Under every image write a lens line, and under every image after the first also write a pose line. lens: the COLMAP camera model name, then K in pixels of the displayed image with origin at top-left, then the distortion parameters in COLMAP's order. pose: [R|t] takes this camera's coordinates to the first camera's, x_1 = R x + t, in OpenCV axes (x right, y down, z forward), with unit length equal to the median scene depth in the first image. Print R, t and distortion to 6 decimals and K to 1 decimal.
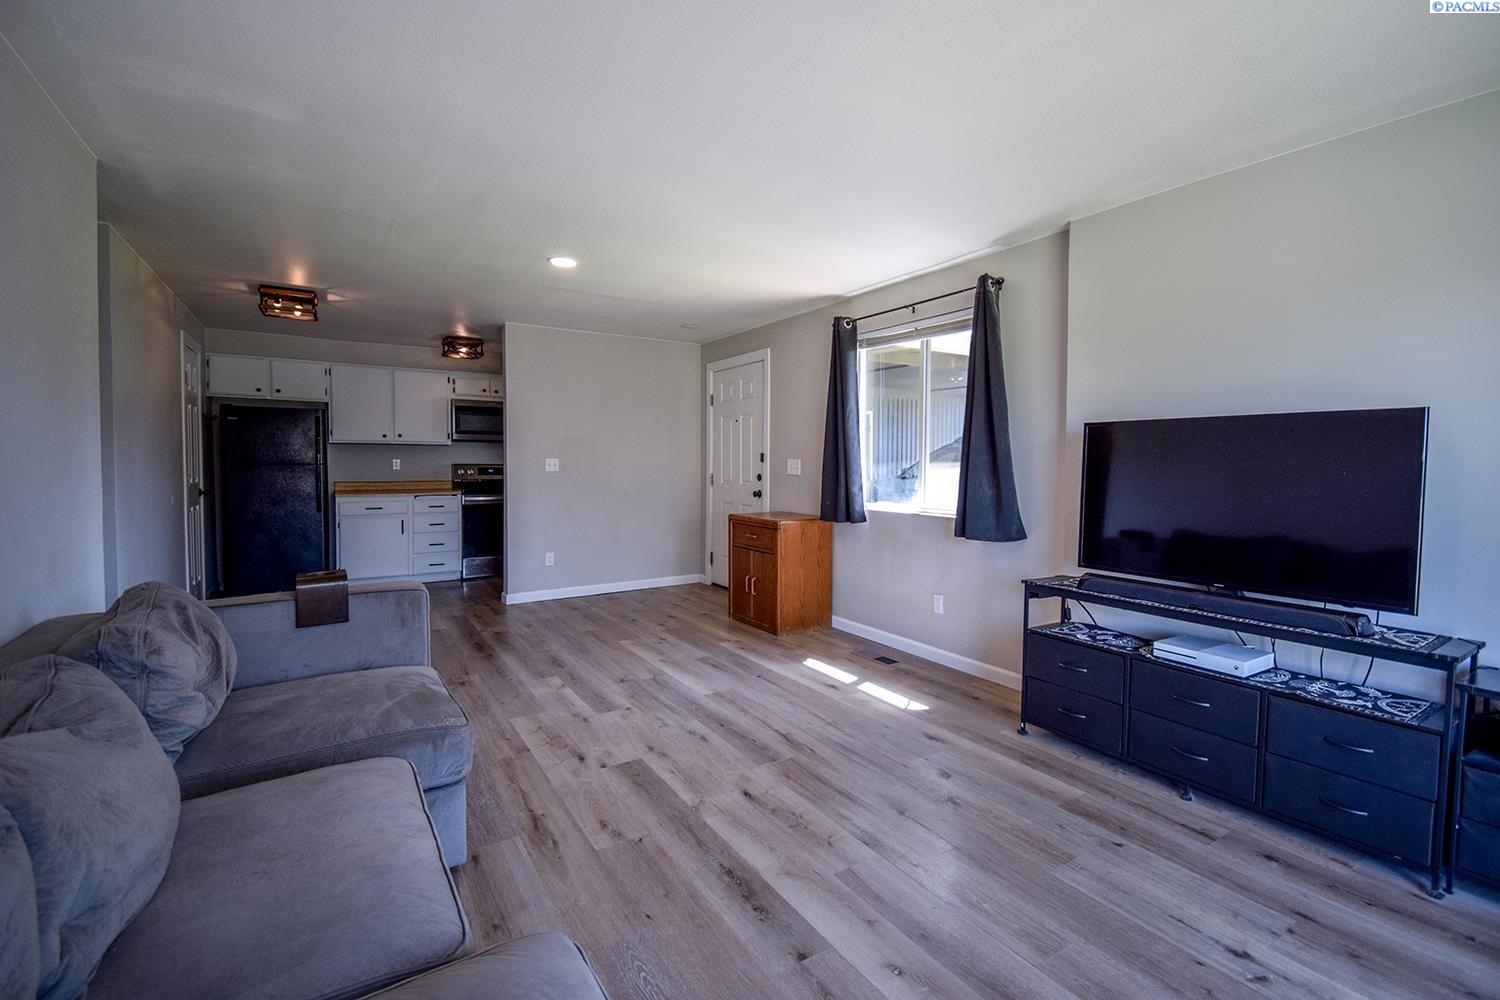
lens RADIAL K [[661.1, 0, 748.5], [0, 661.1, 483.0], [0, 0, 1]] dist [0.034734, -0.025389]
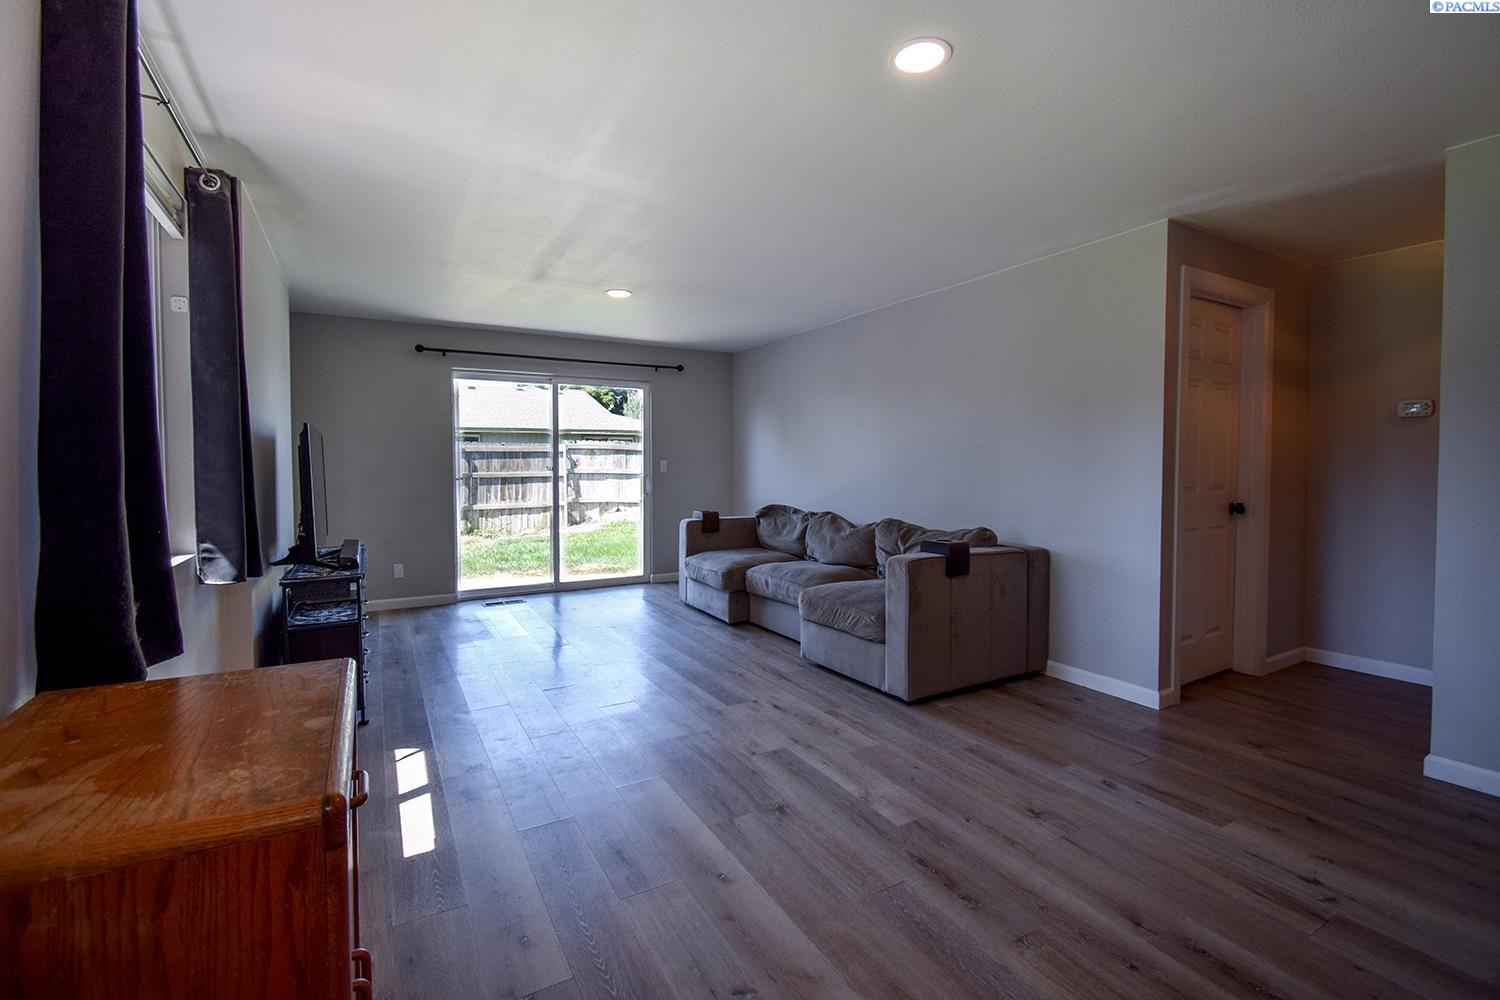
lens RADIAL K [[654.7, 0, 757.5], [0, 654.7, 480.4], [0, 0, 1]] dist [0.016003, -0.000330]
pose [[-0.999643, -0.004232, 0.026374, -0.172626], [-0.002667, 0.998248, 0.059101, -0.046725], [-0.026578, 0.059010, -0.997904, 1.513224]]
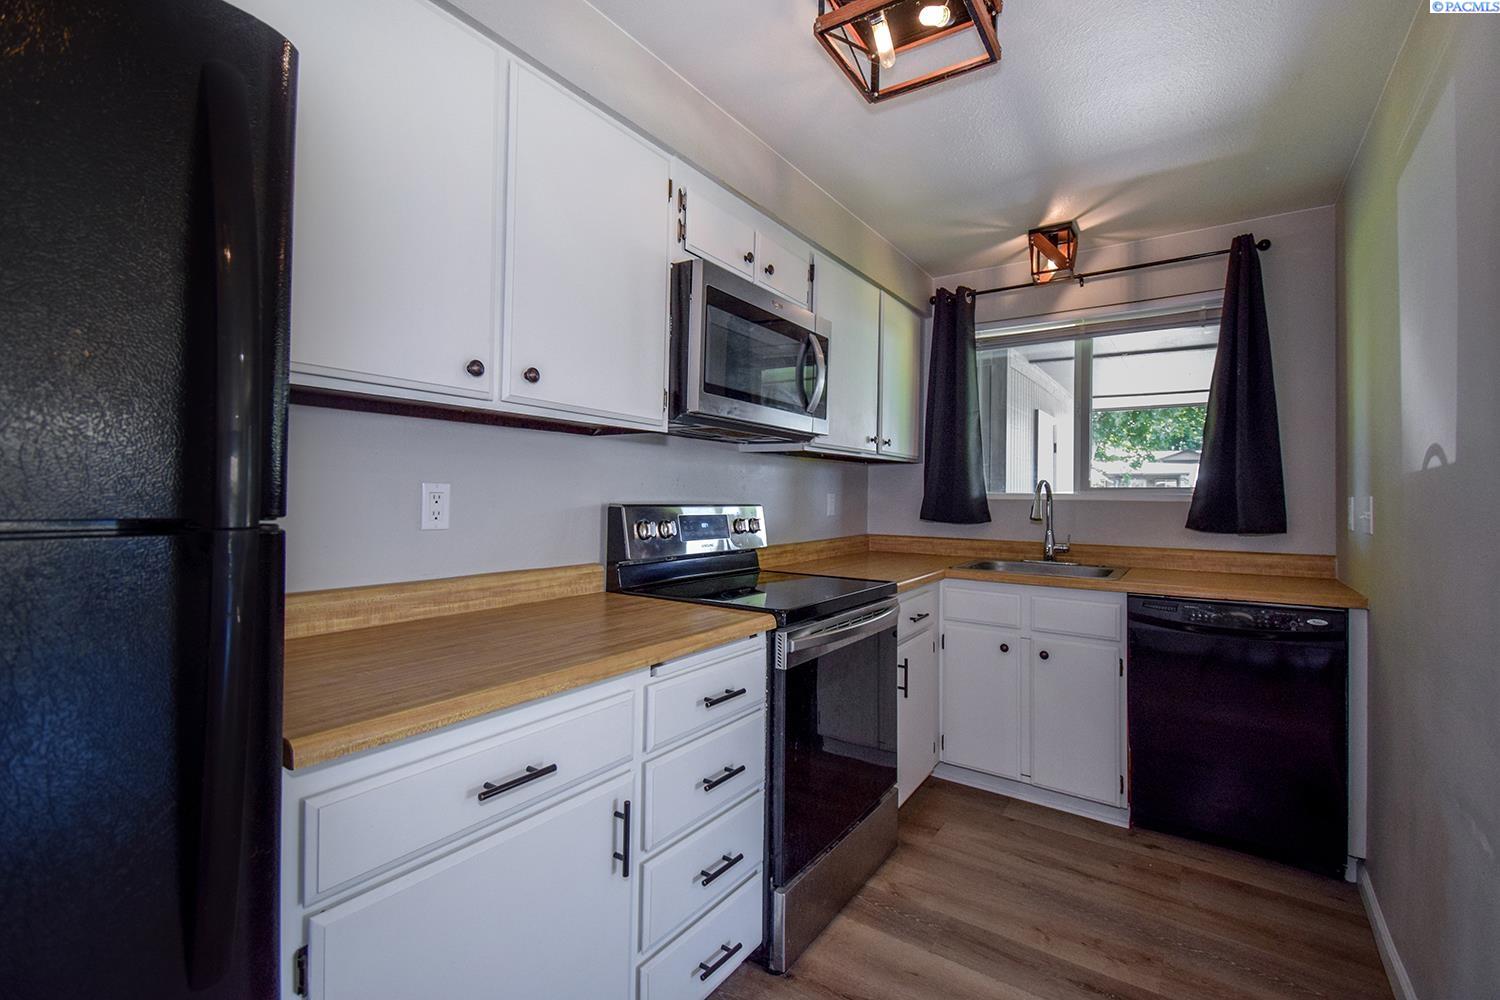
lens RADIAL K [[654.7, 0, 757.5], [0, 654.7, 480.4], [0, 0, 1]] dist [0.016003, -0.000330]
pose [[0.914282, 0.014845, 0.404806, -0.925910], [0.006063, 0.998715, -0.050318, -0.044855], [-0.405033, 0.048460, 0.913017, 1.331295]]
